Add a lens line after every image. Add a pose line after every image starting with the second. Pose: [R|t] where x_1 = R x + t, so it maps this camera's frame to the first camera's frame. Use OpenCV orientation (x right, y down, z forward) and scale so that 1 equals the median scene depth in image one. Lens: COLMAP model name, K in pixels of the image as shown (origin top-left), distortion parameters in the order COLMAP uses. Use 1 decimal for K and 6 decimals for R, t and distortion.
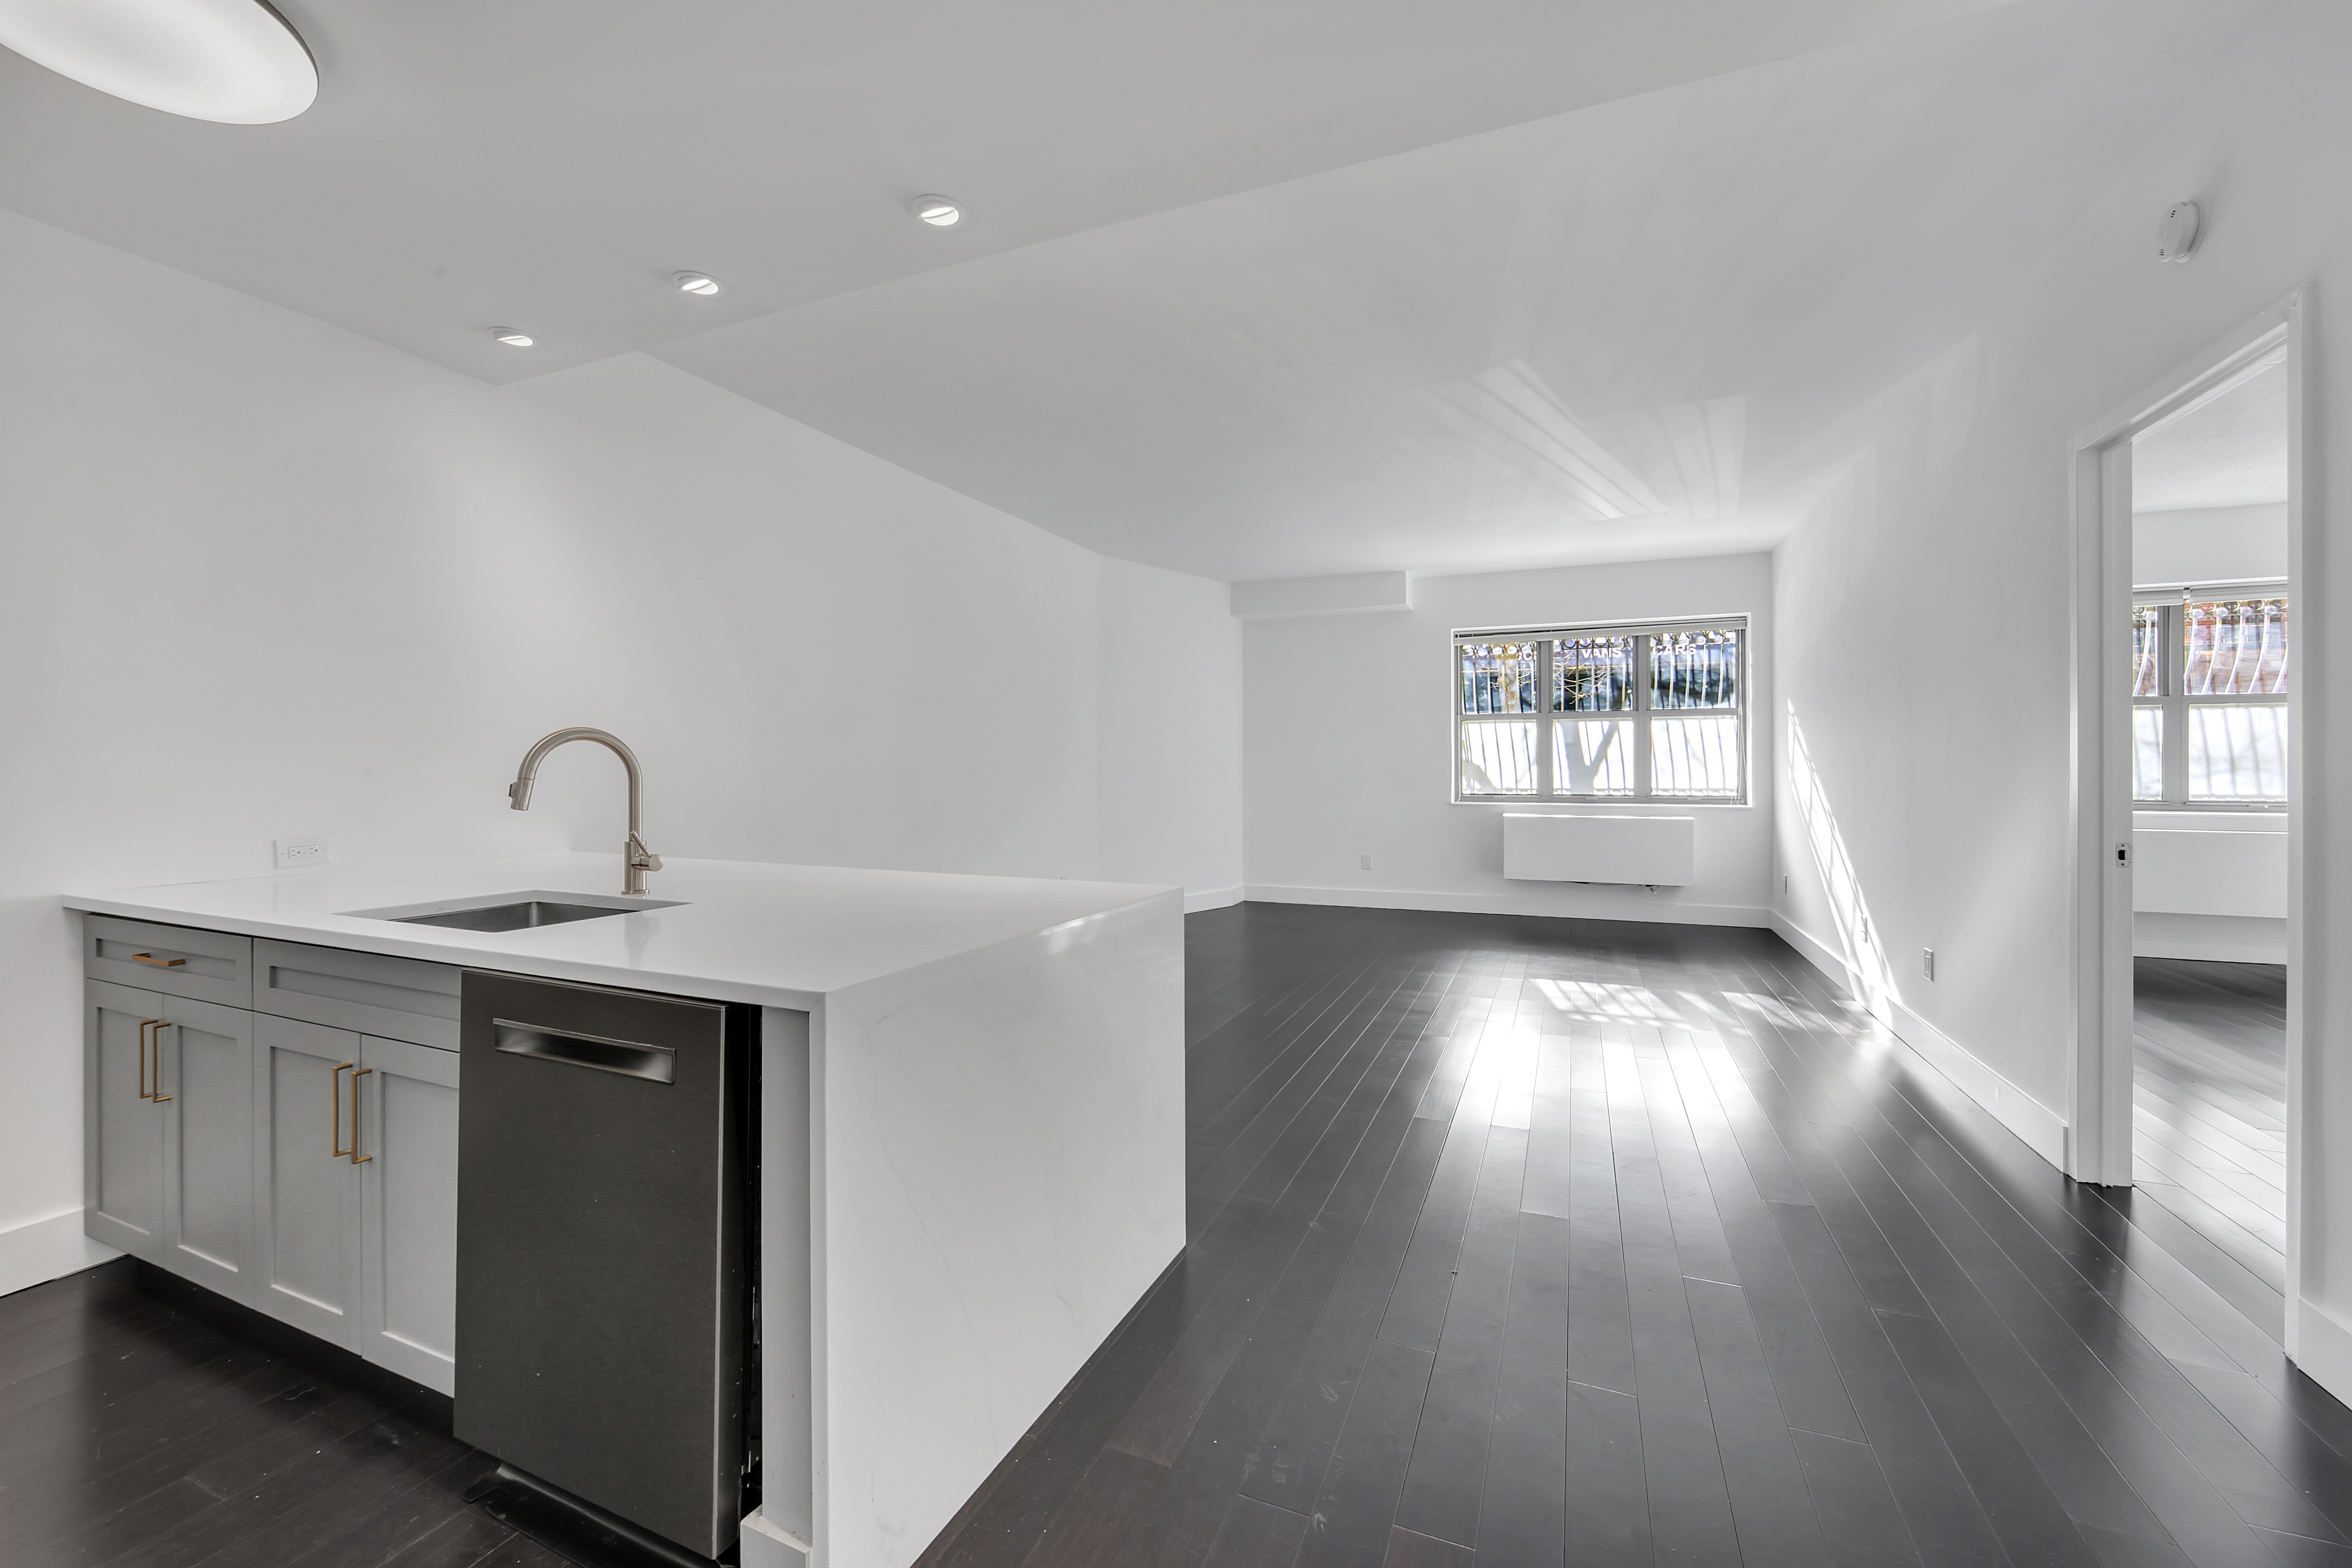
lens RADIAL K [[934.1, 0, 1175.6], [0, 934.1, 763.5], [0, 0, 1]] dist [-0.002106, -0.000036]
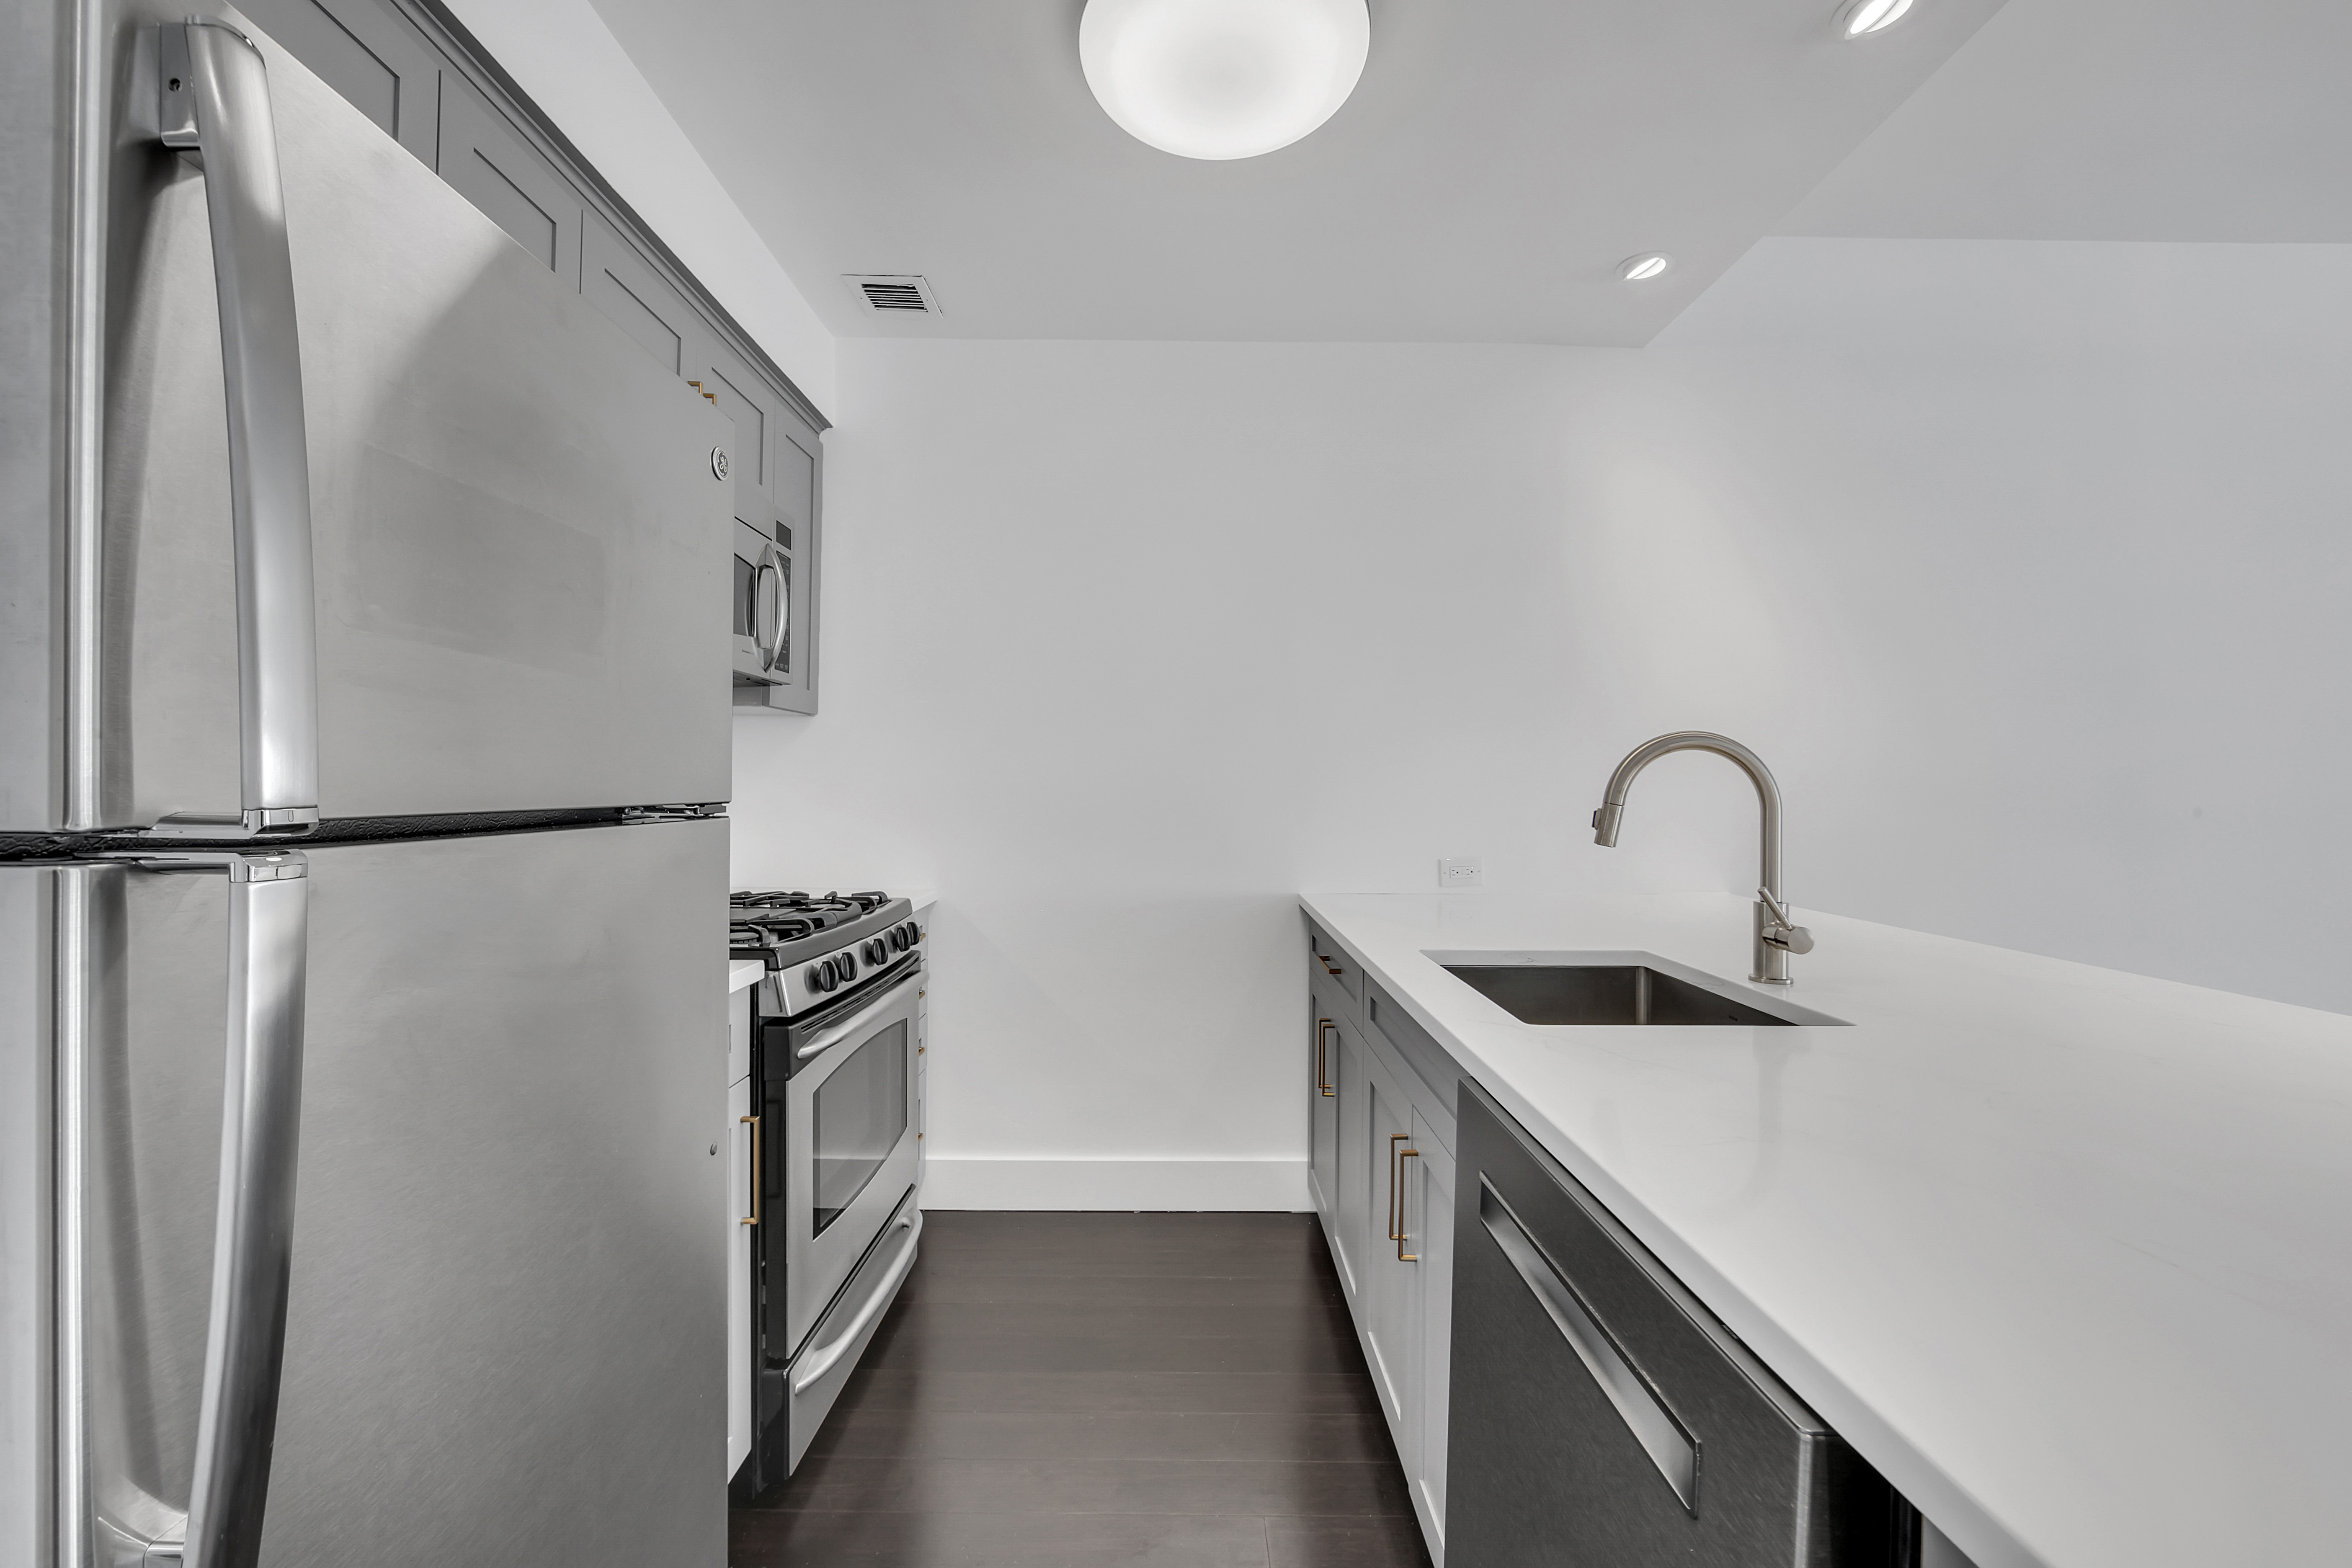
lens RADIAL K [[934.1, 0, 1166.4], [0, 934.1, 784.3], [0, 0, 1]] dist [-0.002106, -0.000036]
pose [[0.385819, -0.003708, -0.922567, -0.145427], [-0.003500, 0.999979, -0.005483, 0.005720], [0.922568, 0.005345, 0.385798, 0.374180]]
